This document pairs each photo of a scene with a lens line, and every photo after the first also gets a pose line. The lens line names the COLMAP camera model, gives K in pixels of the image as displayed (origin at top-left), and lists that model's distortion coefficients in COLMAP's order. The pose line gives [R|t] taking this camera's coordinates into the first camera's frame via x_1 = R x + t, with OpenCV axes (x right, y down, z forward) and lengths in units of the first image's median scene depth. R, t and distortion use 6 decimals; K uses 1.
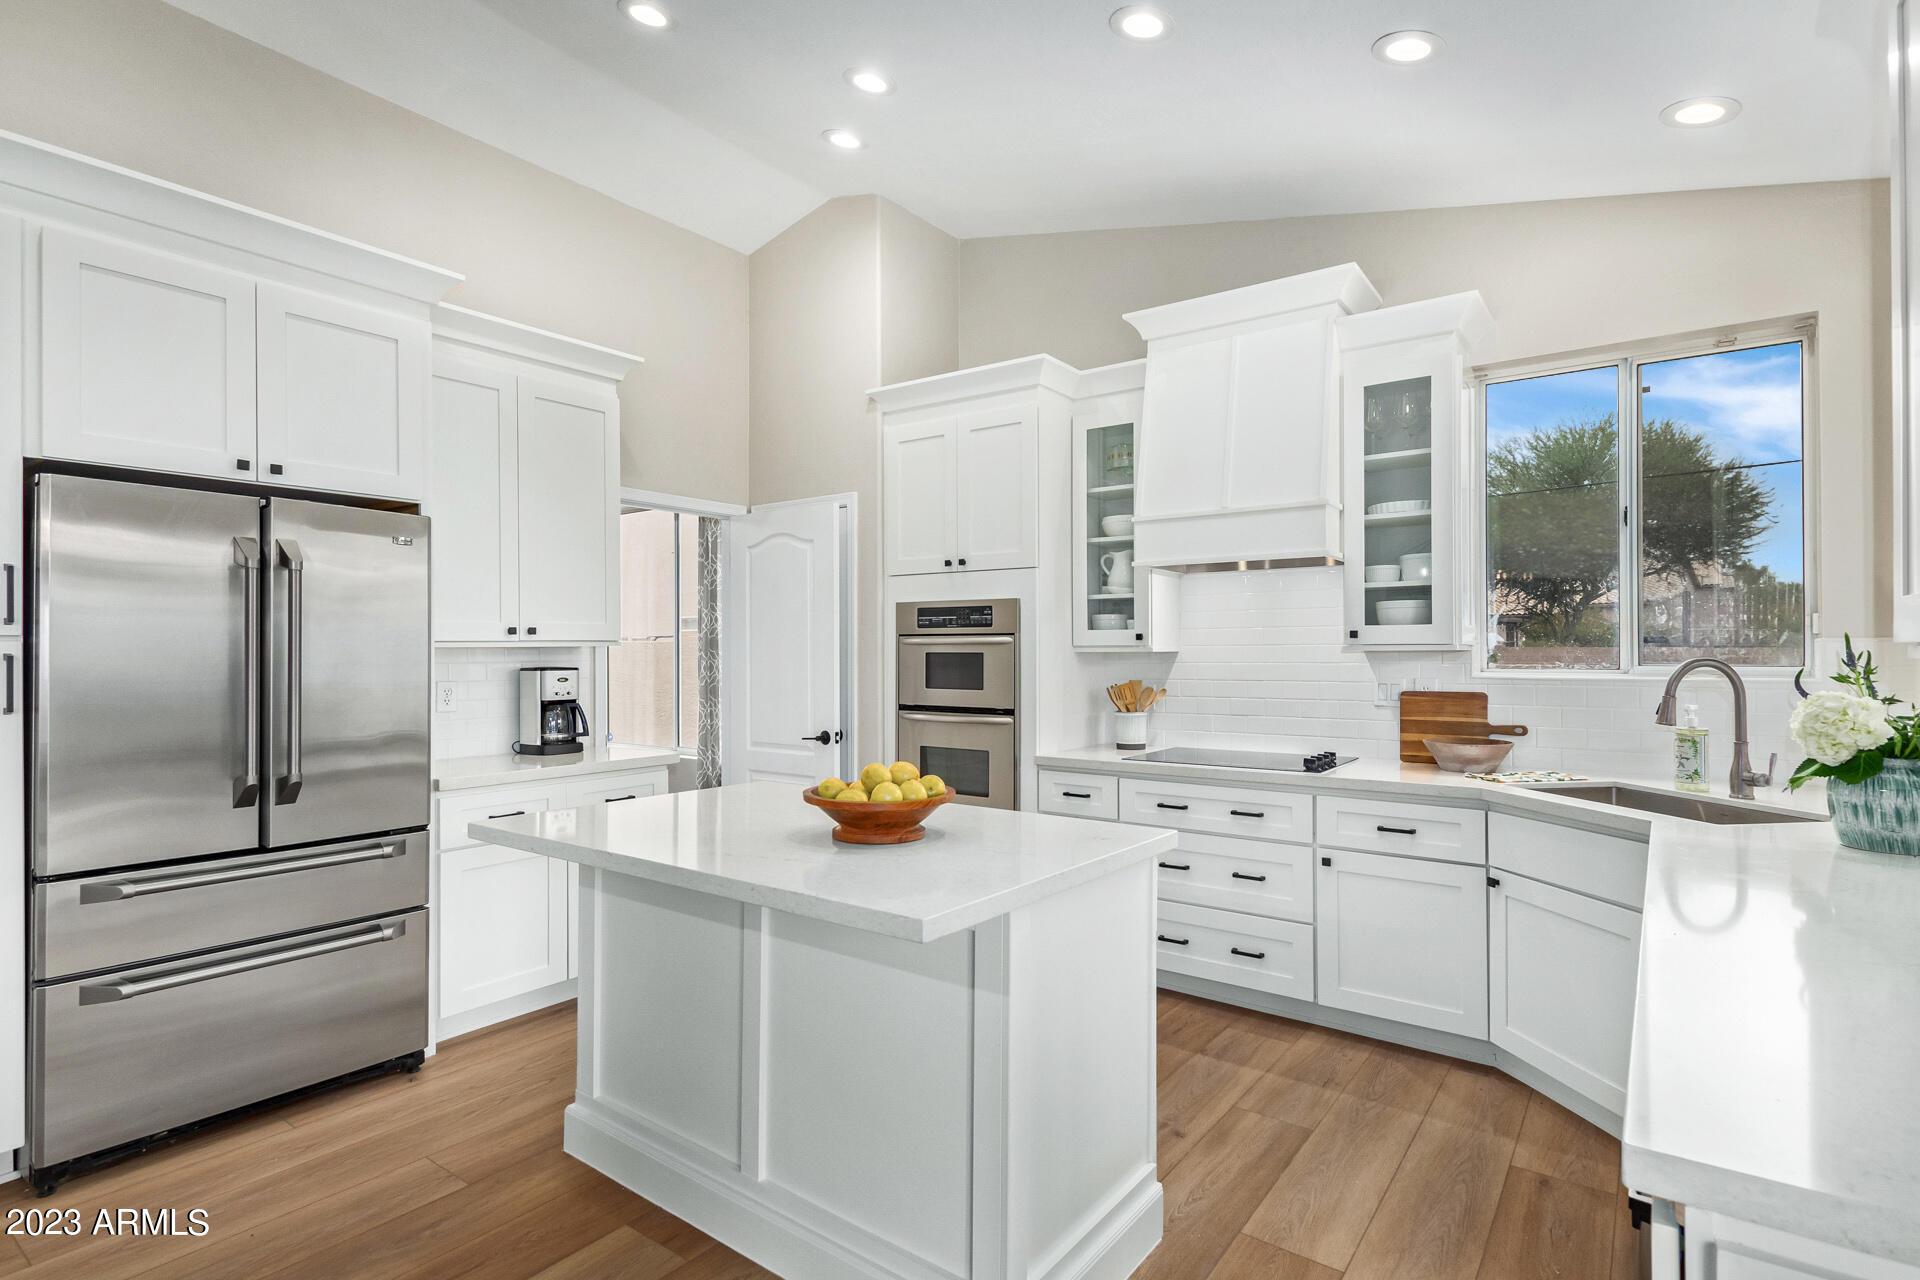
lens RADIAL K [[934.1, 0, 966.0], [0, 934.1, 642.6], [0, 0, 1]] dist [0.025140, -0.001228]
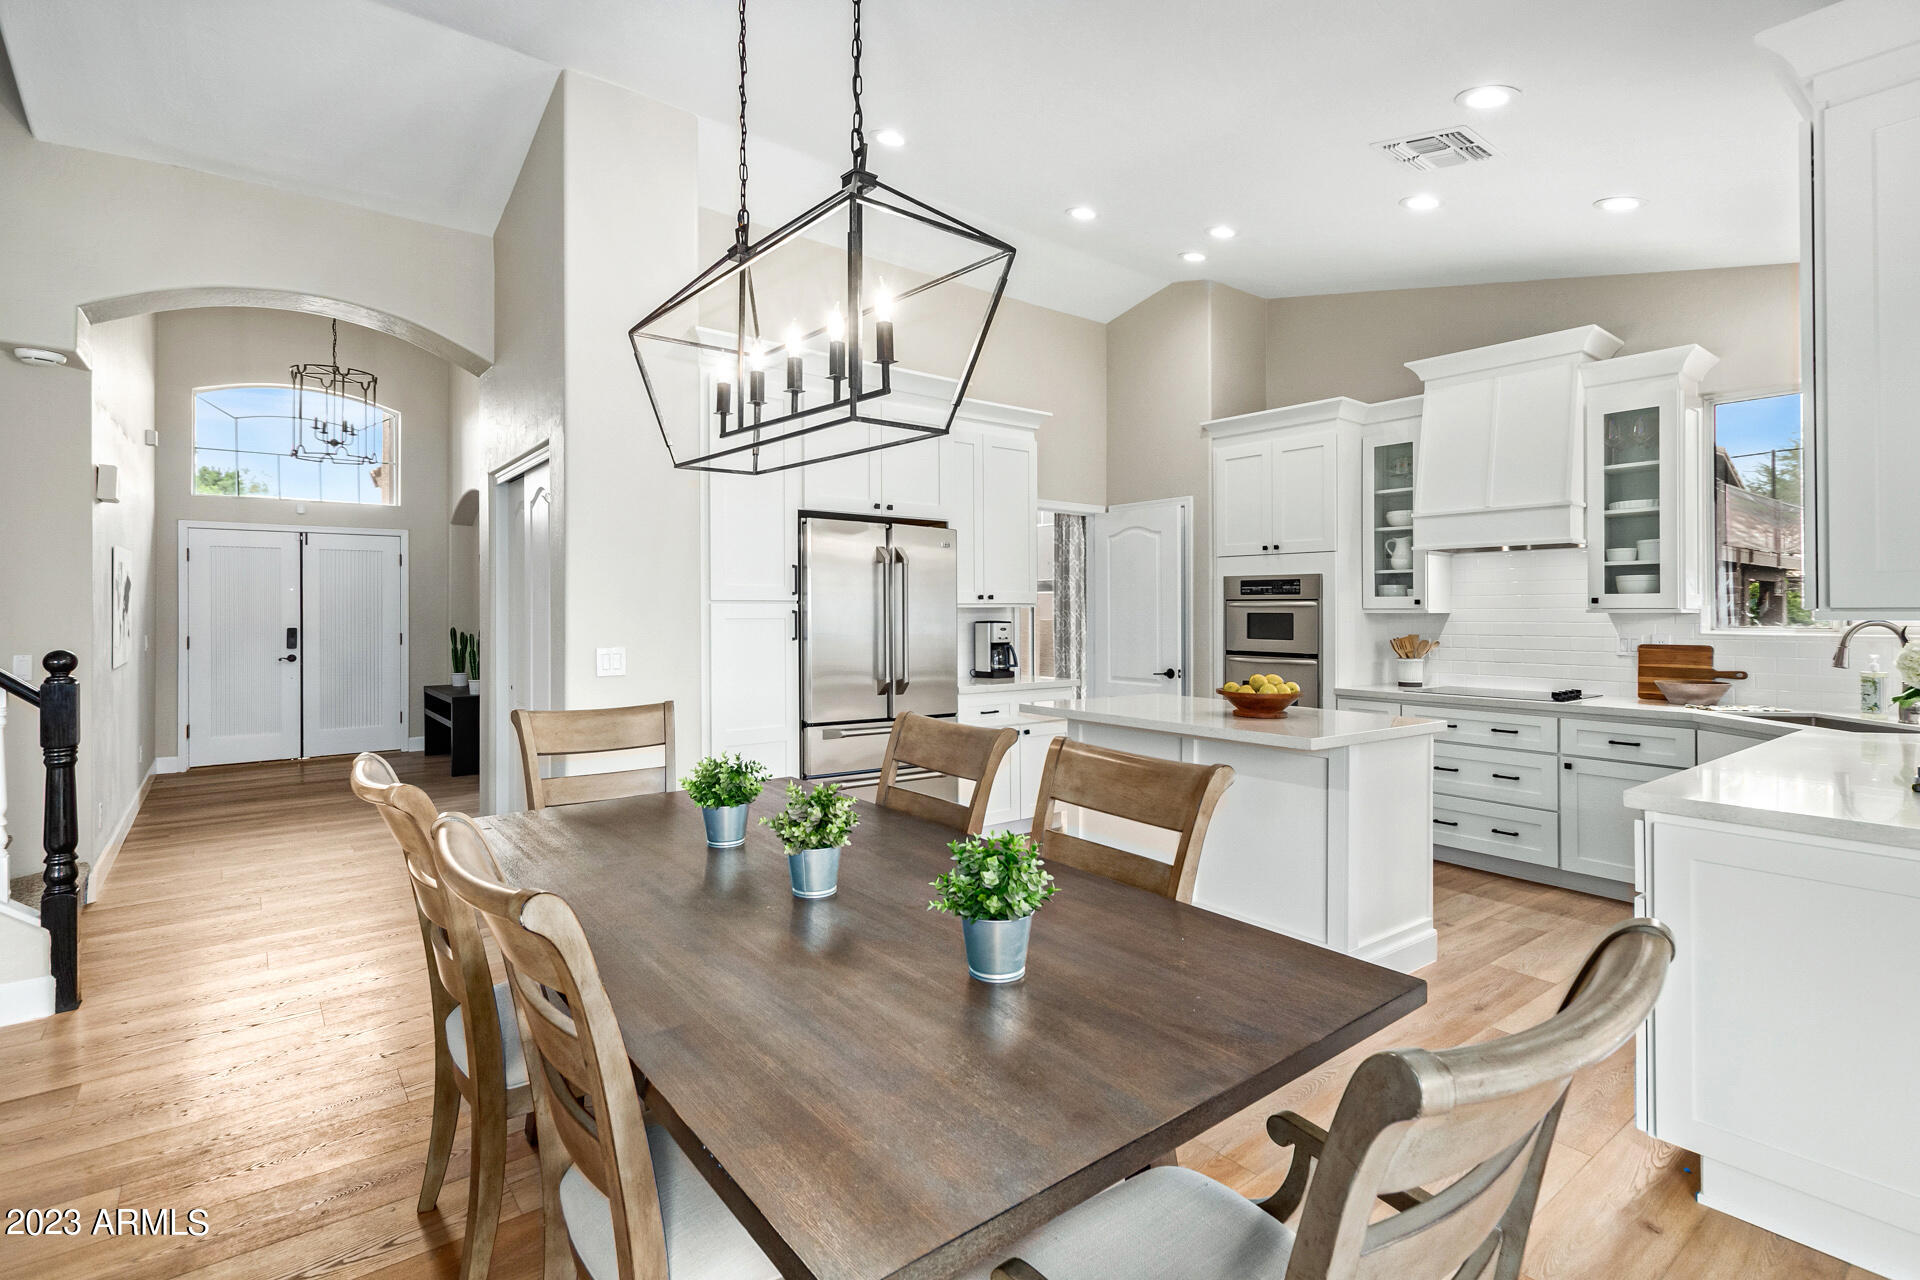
lens RADIAL K [[934.1, 0, 973.4], [0, 934.1, 600.0], [0, 0, 1]] dist [0.025140, -0.001228]
pose [[0.968876, 0.001942, -0.247539, -0.105891], [-0.003205, 0.999984, -0.004701, -0.000569], [0.247525, 0.005348, 0.968867, -0.498944]]
